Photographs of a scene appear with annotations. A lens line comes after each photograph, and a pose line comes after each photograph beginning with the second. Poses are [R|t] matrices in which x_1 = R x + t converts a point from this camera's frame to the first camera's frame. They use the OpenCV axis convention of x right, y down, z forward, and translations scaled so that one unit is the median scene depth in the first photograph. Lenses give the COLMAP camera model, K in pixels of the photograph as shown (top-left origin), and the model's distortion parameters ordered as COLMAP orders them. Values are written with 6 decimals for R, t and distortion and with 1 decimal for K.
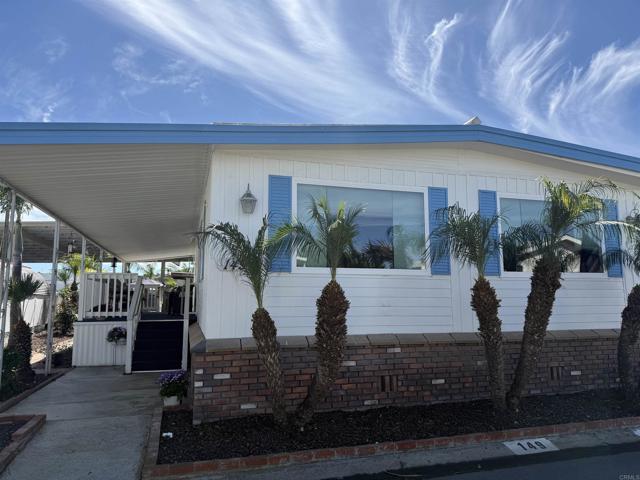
lens RADIAL K [[448.0, 0, 320.0], [0, 448.0, 240.0], [0, 0, 1]] dist [0.095769, -0.126837]
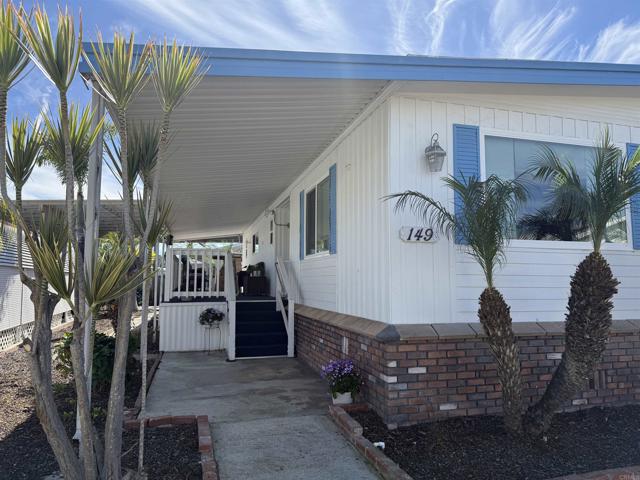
lens RADIAL K [[448.0, 0, 320.0], [0, 448.0, 240.0], [0, 0, 1]] dist [0.095769, -0.126837]
pose [[0.999976, 0.003987, -0.005592, -0.358964], [-0.003775, 0.999291, 0.037452, 0.034791], [0.005738, -0.037430, 0.999283, 0.181895]]
